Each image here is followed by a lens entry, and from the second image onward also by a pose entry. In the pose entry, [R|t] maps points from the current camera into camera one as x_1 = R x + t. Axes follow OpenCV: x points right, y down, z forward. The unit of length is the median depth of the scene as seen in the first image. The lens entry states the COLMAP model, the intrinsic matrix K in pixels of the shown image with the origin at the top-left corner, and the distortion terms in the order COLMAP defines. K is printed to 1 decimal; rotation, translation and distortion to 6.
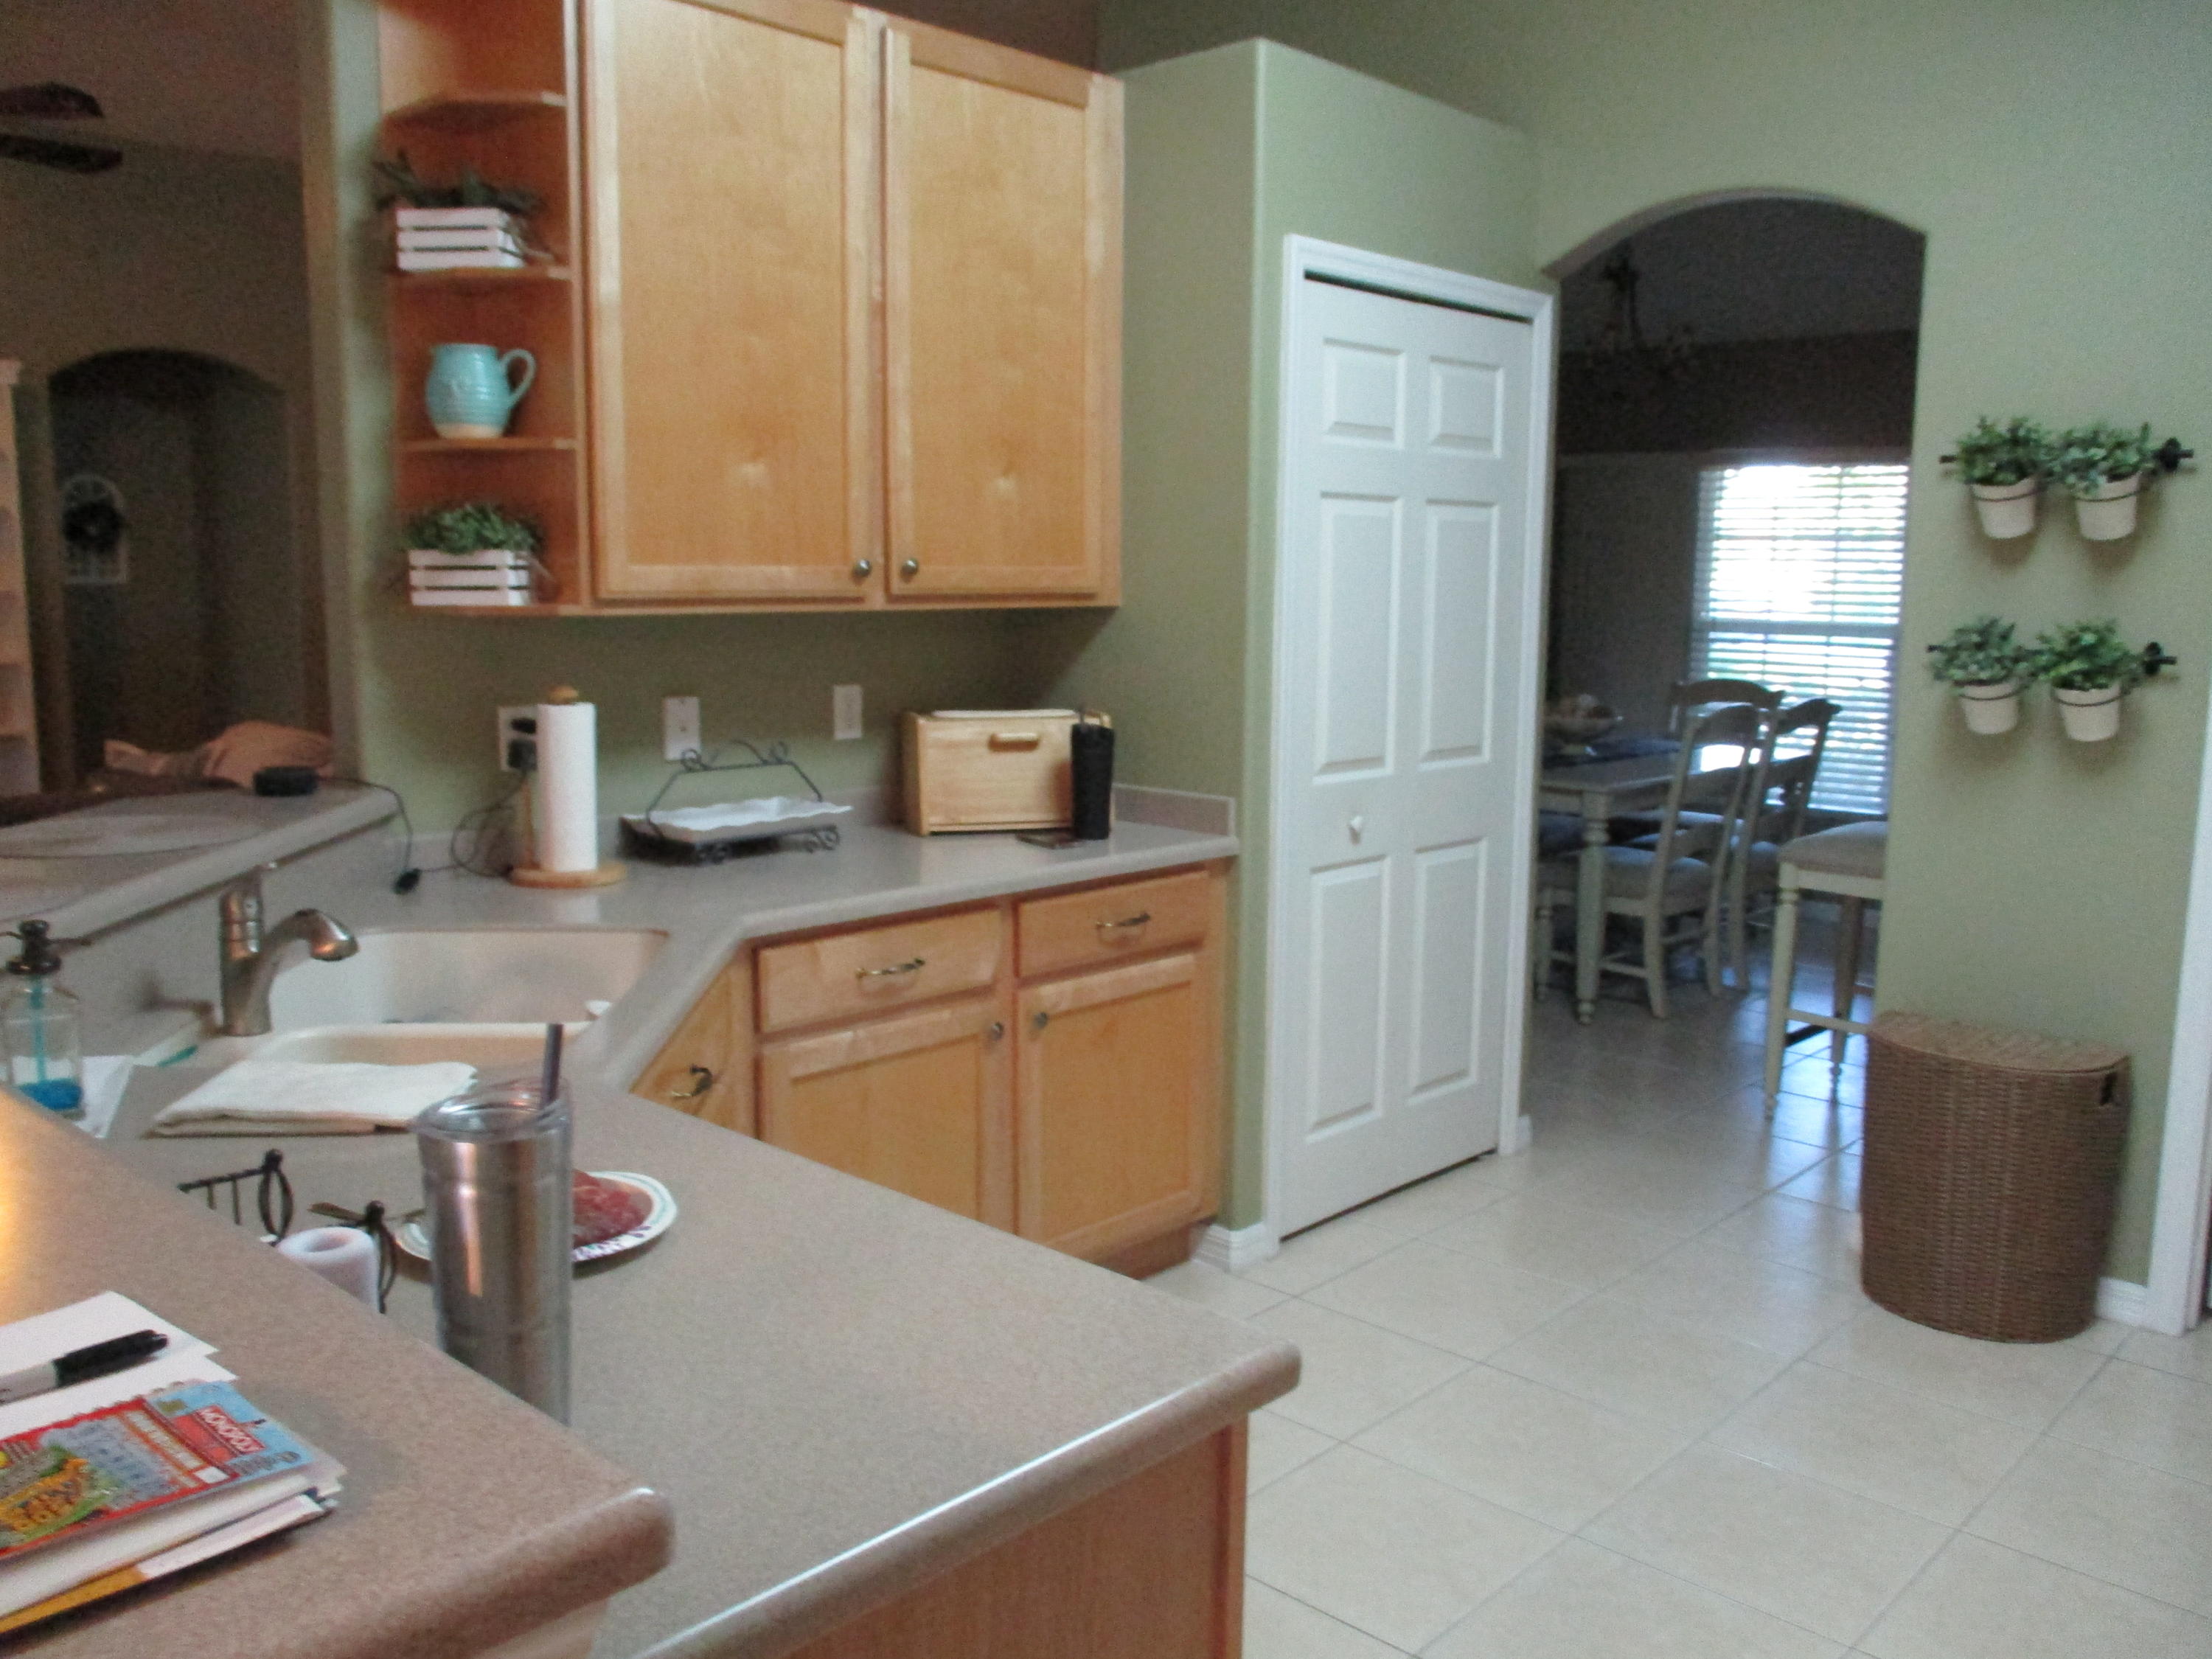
lens RADIAL K [[1815.8, 0, 1117.3], [0, 1815.8, 812.0], [0, 0, 1]] dist [-0.040041, 0.011987]
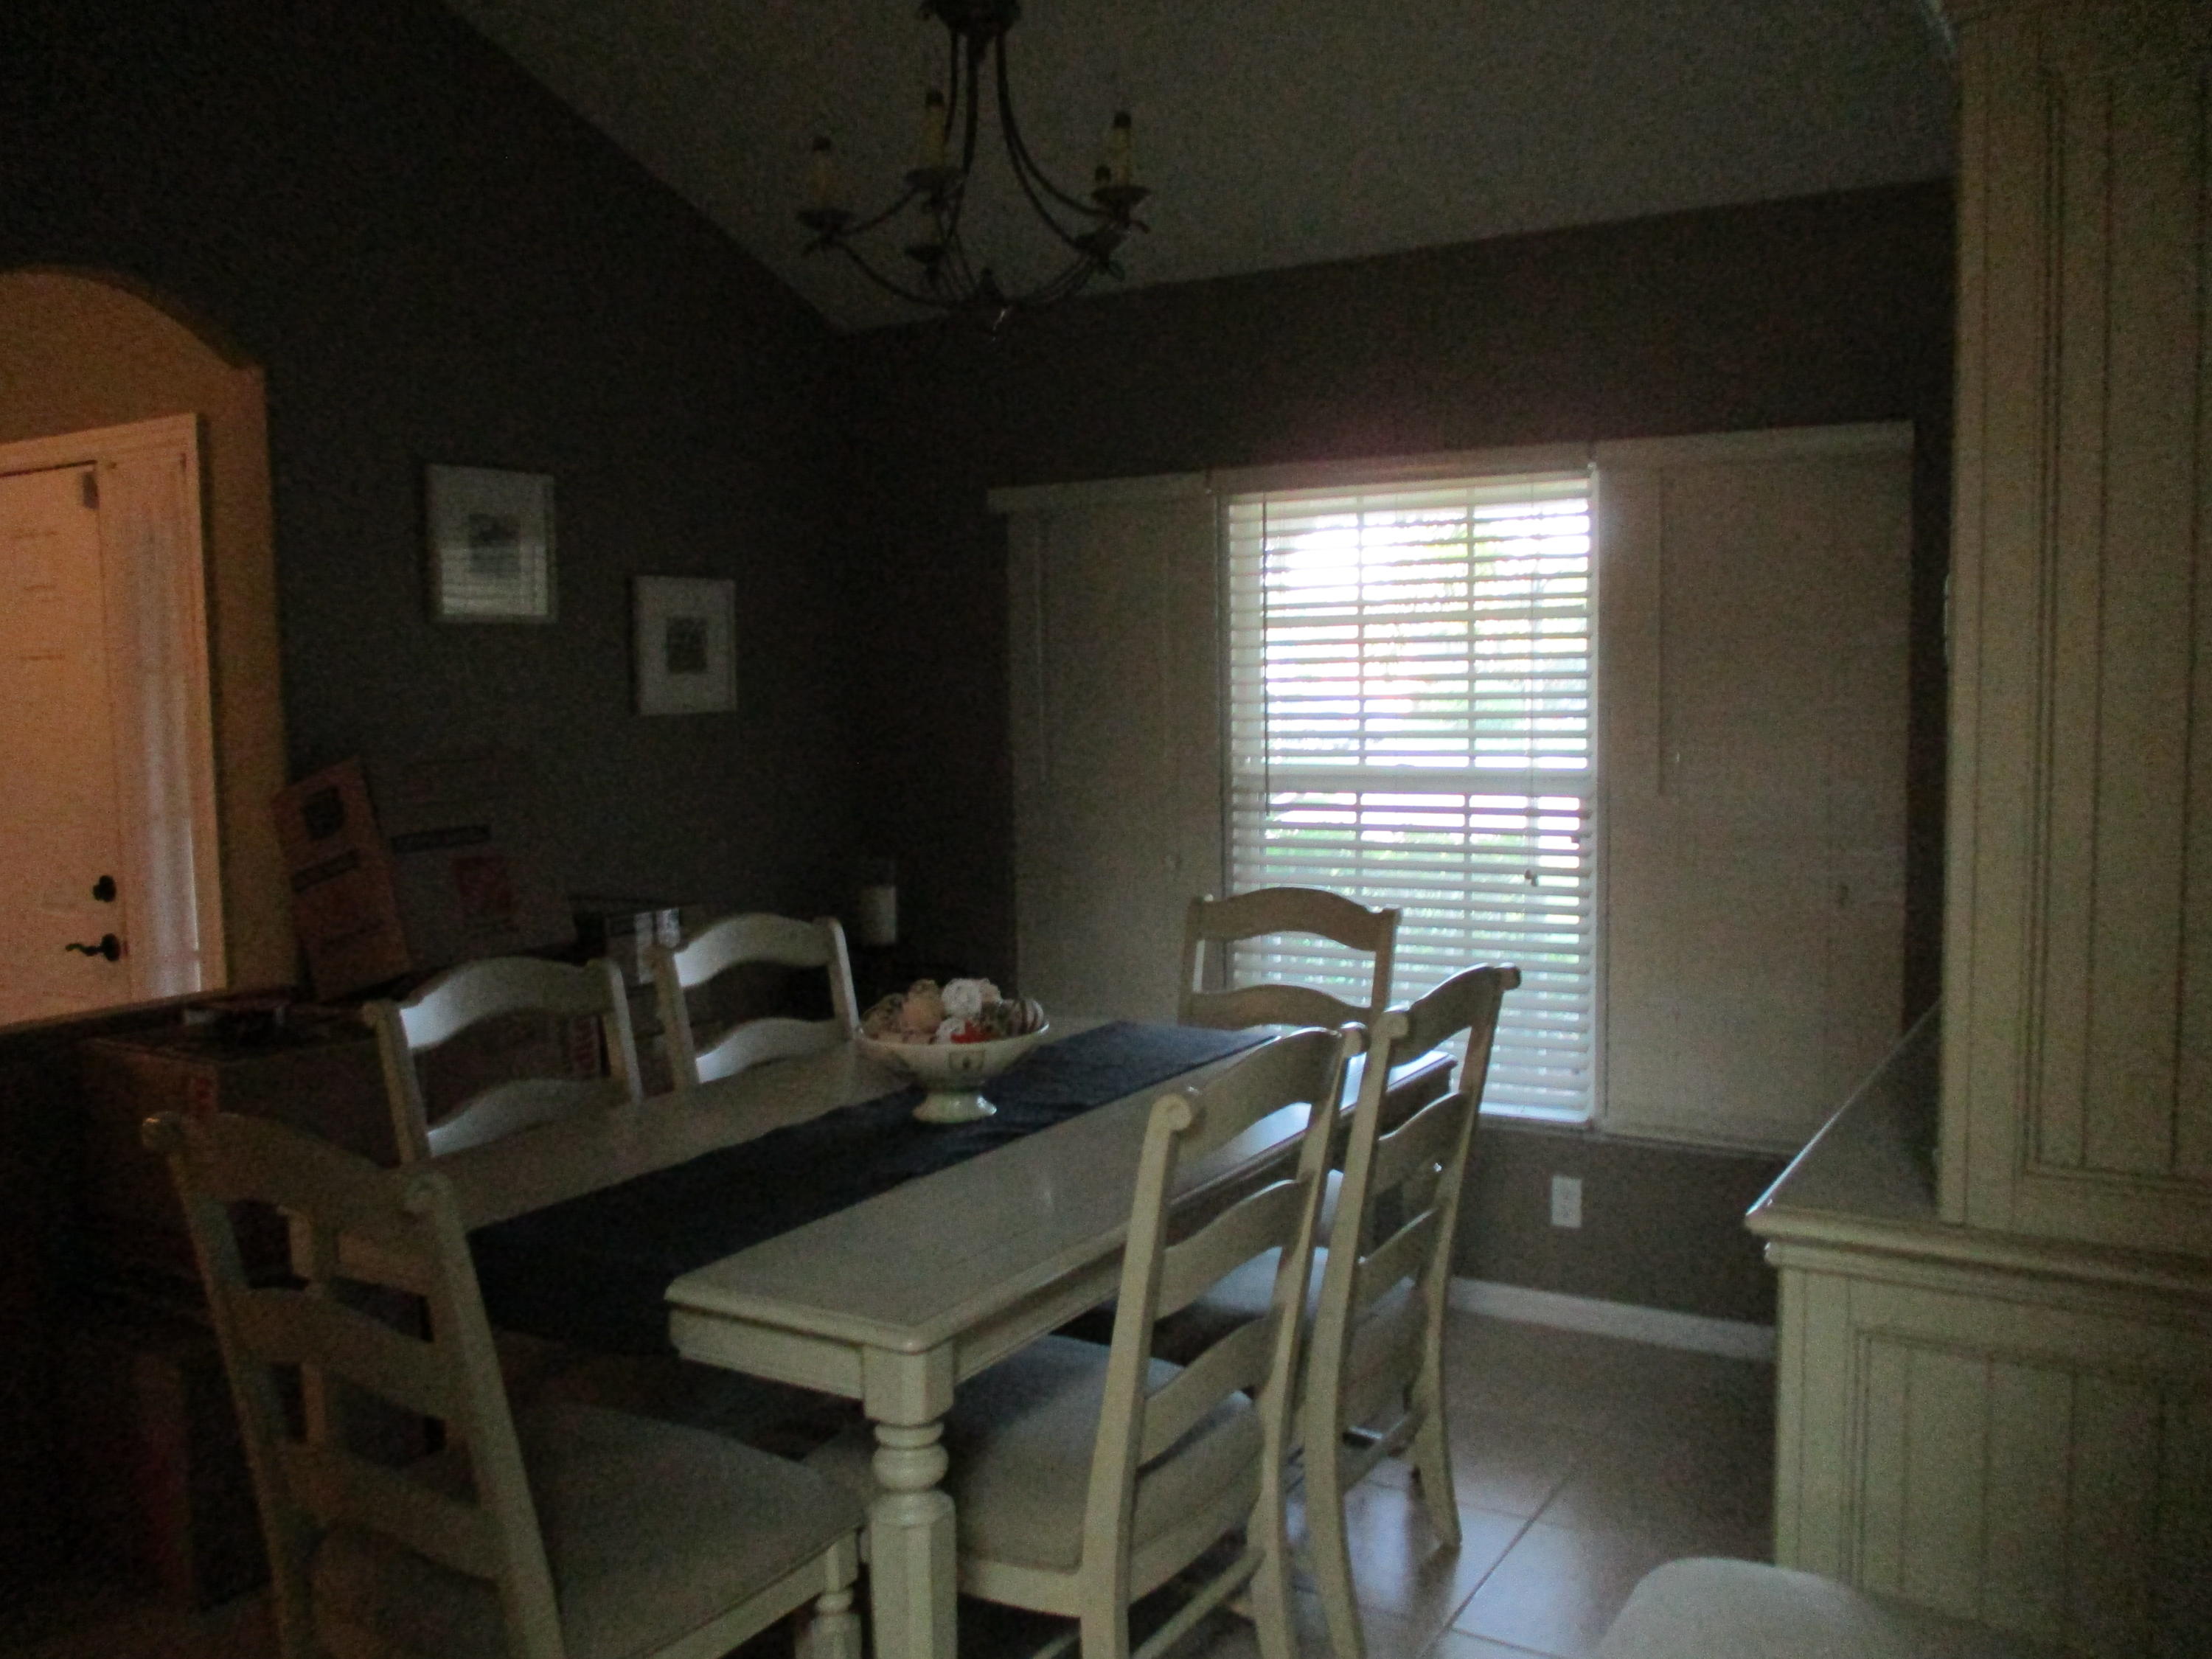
lens RADIAL K [[1815.8, 0, 1117.4], [0, 1815.8, 831.8], [0, 0, 1]] dist [-0.040041, 0.011987]
pose [[0.978792, -0.049108, 0.198881, 0.363075], [0.059474, 0.997147, -0.046486, -0.135299], [-0.196031, 0.057328, 0.978921, 0.972992]]
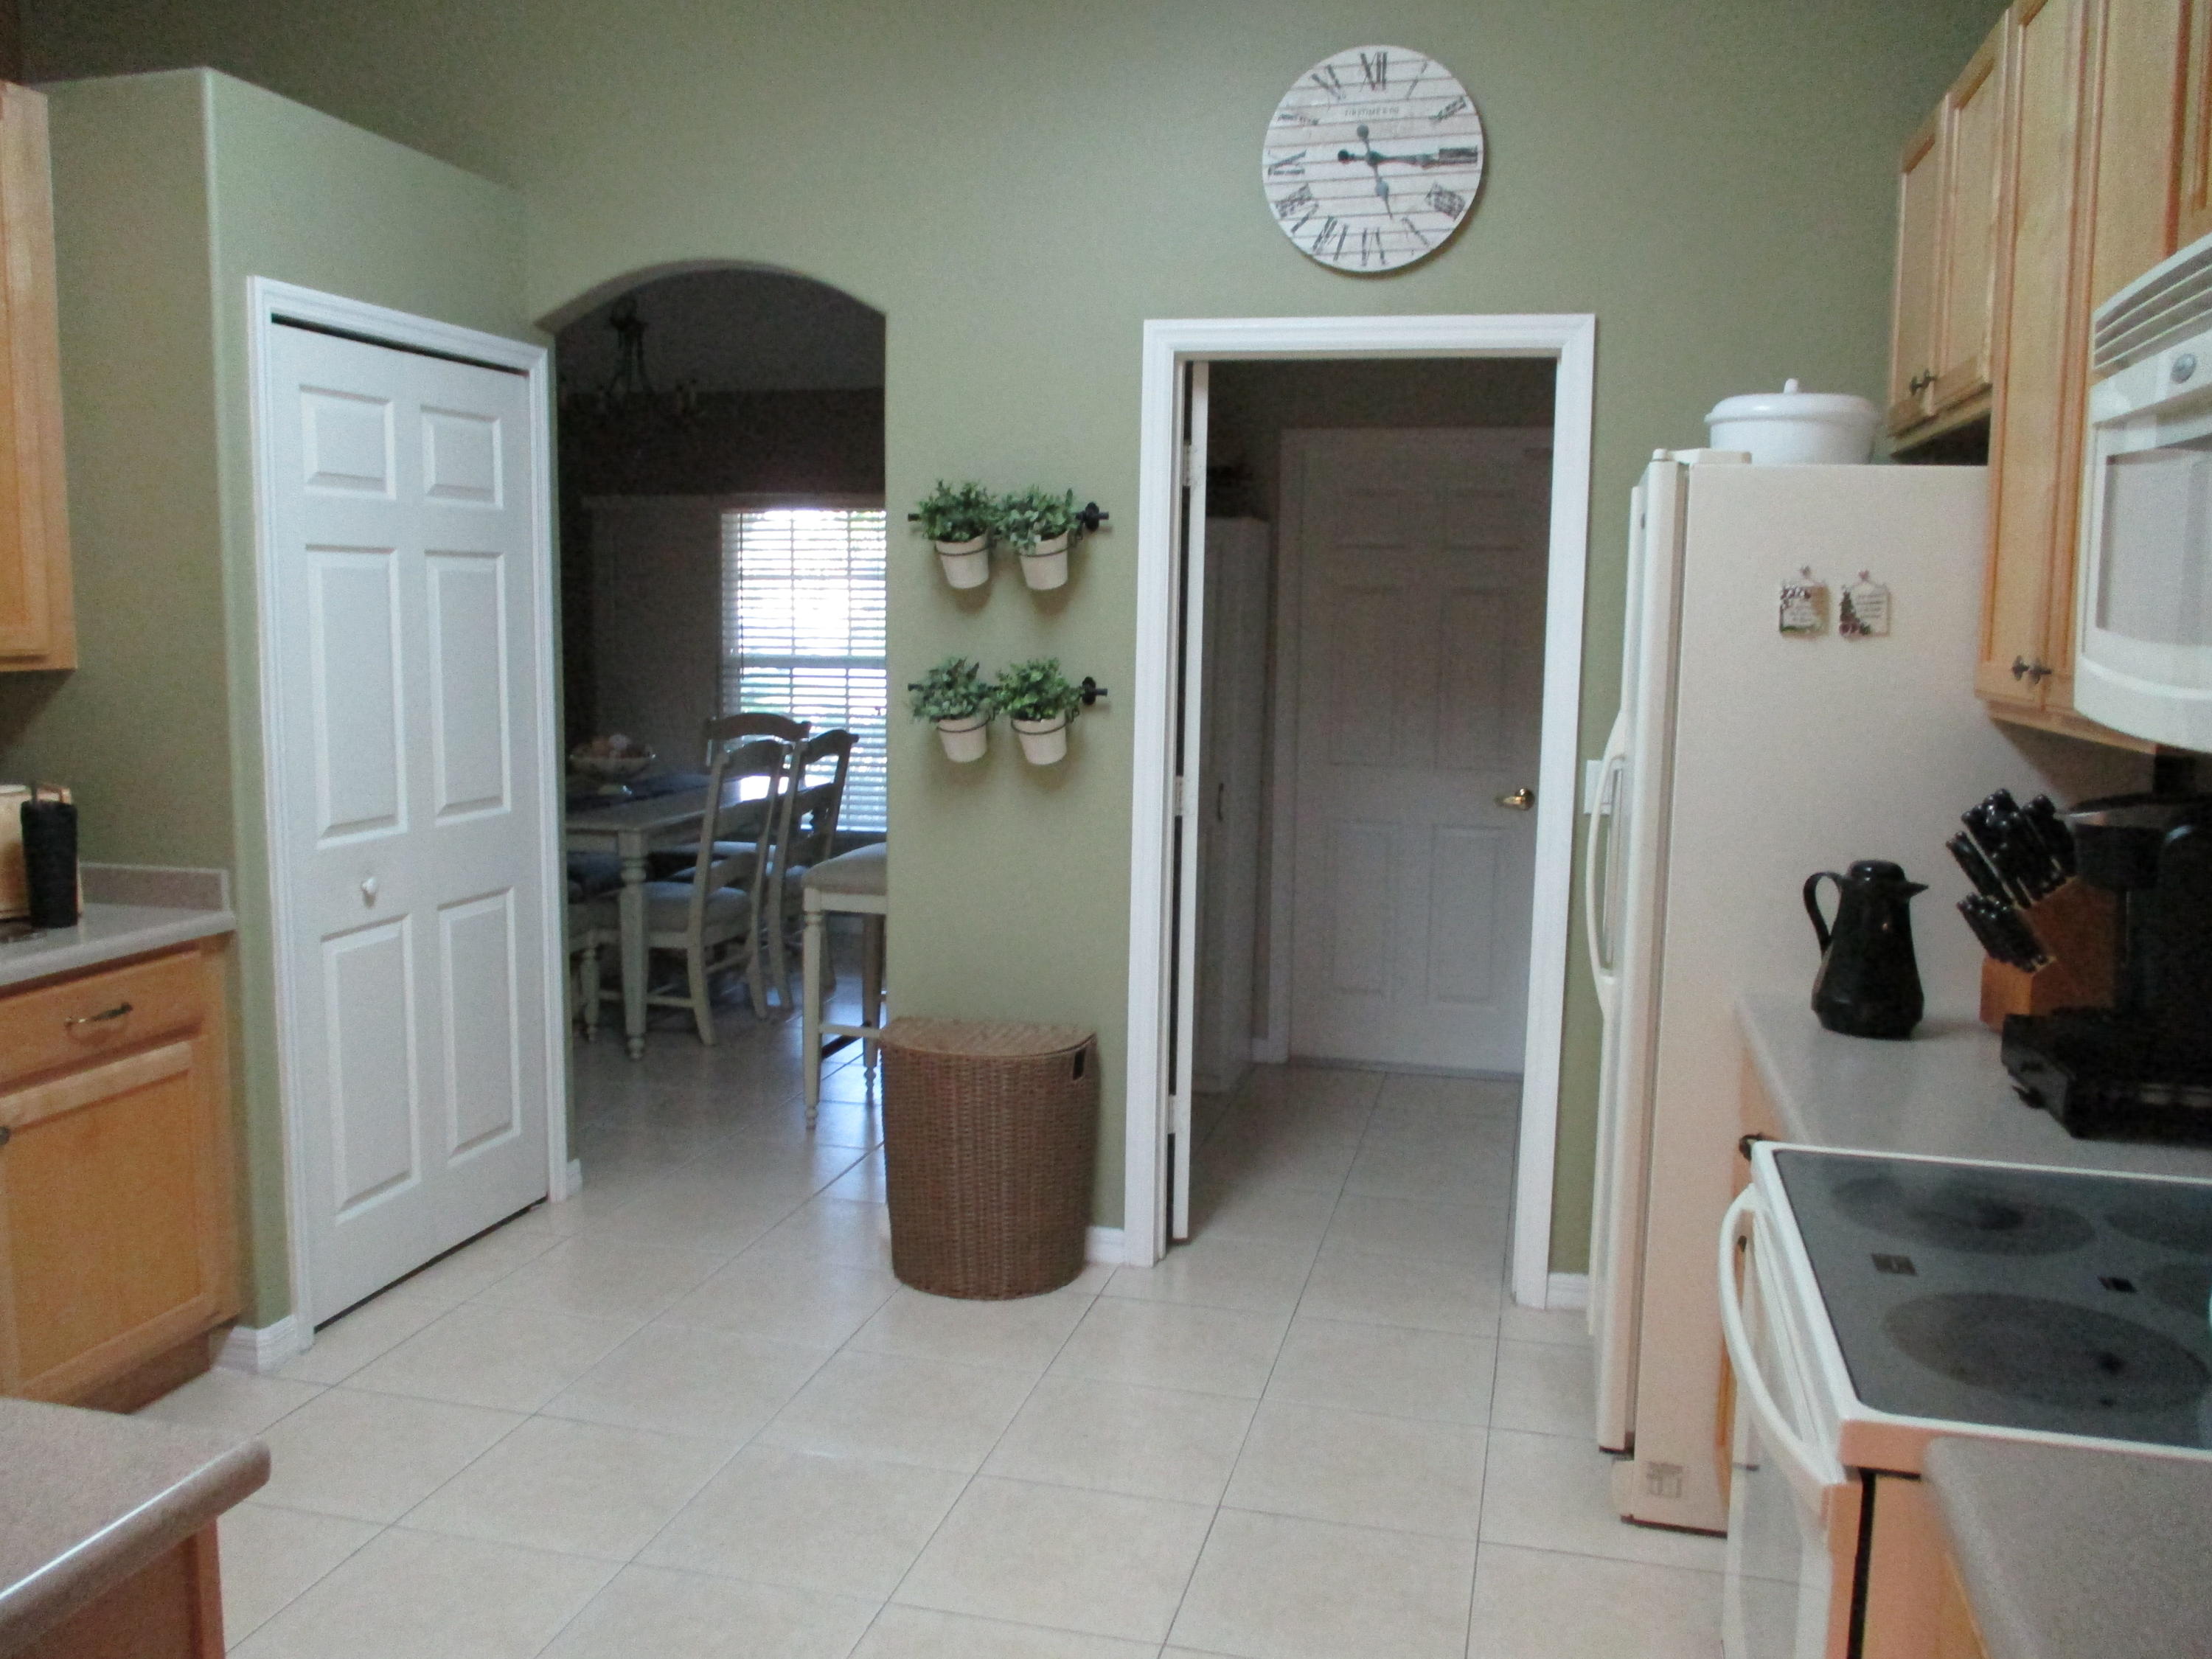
lens RADIAL K [[1815.8, 0, 1119.5], [0, 1815.8, 810.3], [0, 0, 1]] dist [-0.040041, 0.011987]
pose [[0.873108, -0.059773, 0.483848, 0.018710], [0.067868, 0.997694, 0.000783, -0.007458], [-0.482779, 0.032154, 0.875152, -0.037167]]
